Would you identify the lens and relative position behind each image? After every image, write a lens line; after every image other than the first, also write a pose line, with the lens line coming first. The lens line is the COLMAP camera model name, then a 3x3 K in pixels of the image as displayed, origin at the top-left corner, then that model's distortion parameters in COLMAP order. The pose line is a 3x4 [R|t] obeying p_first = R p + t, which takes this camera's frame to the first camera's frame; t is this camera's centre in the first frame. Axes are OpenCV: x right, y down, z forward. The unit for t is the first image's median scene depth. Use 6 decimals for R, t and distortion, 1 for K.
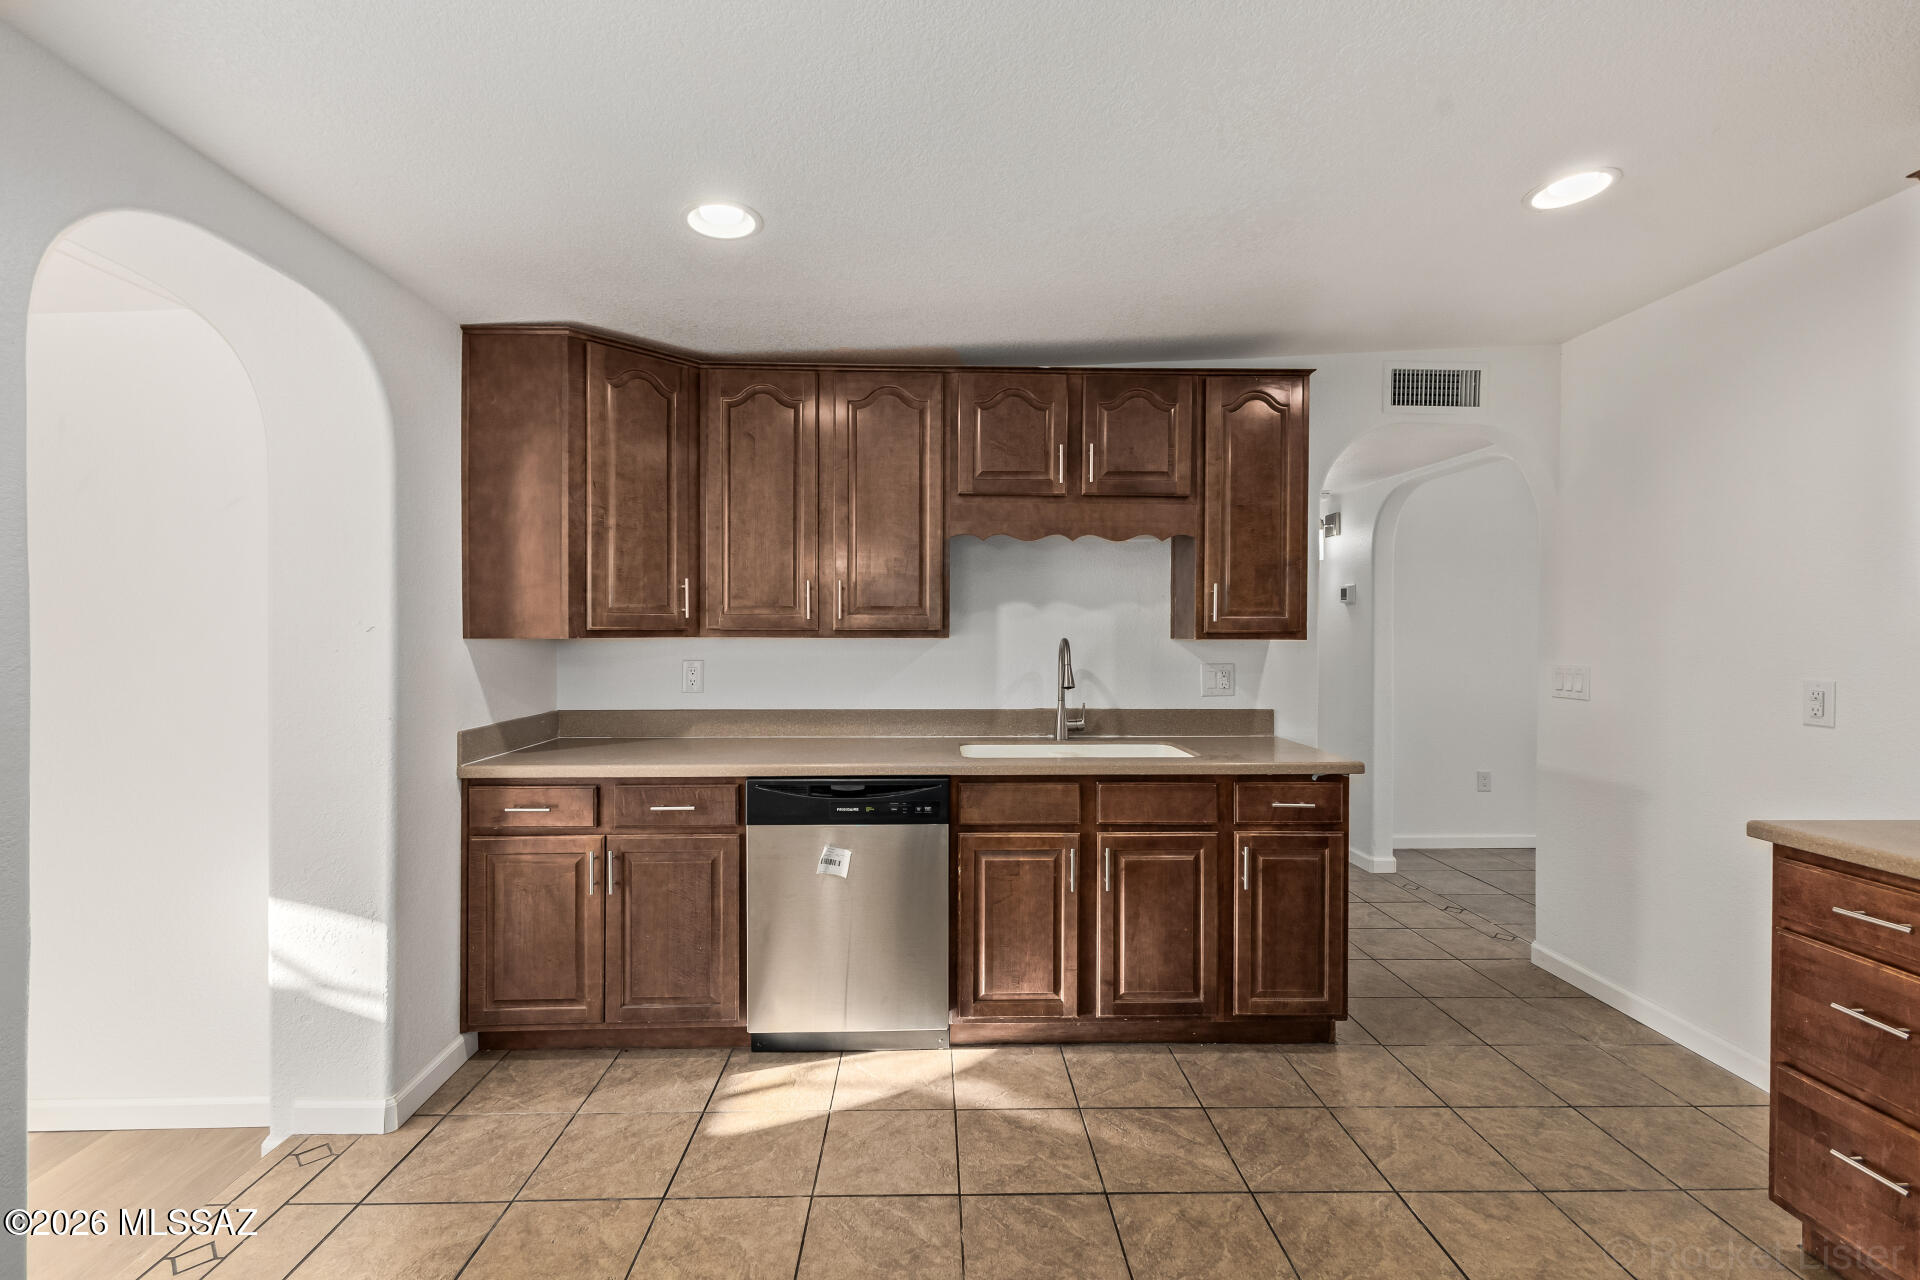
lens RADIAL K [[831.6, 0, 952.4], [0, 831.6, 636.5], [0, 0, 1]] dist [0.006571, -0.002276]
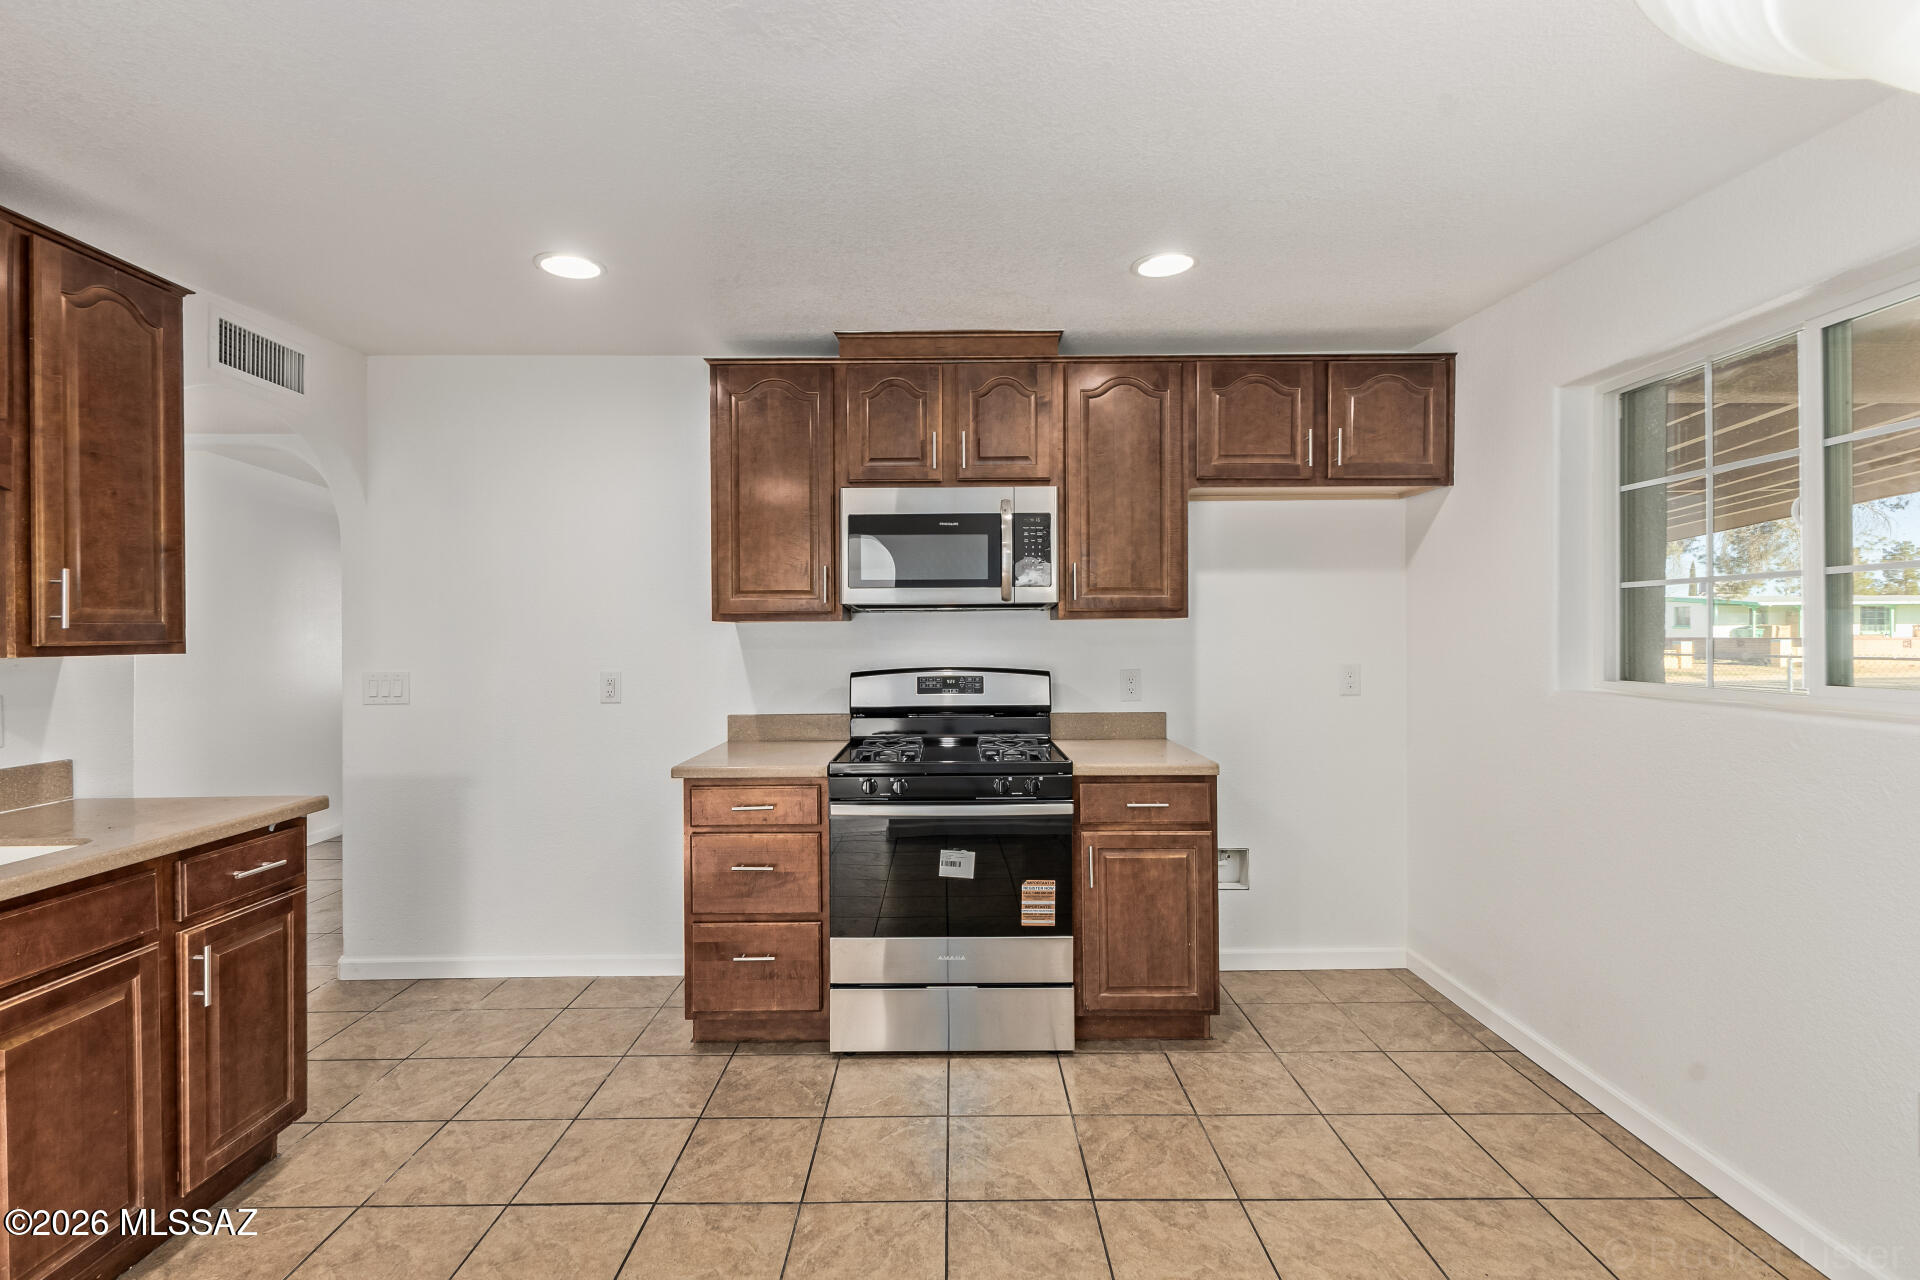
lens RADIAL K [[831.6, 0, 954.8], [0, 831.6, 640.2], [0, 0, 1]] dist [0.006571, -0.002276]
pose [[0.016023, -0.011447, 0.999806, -0.341617], [0.014662, 0.999830, 0.011212, -0.006792], [-0.999764, 0.014479, 0.016188, 0.341452]]
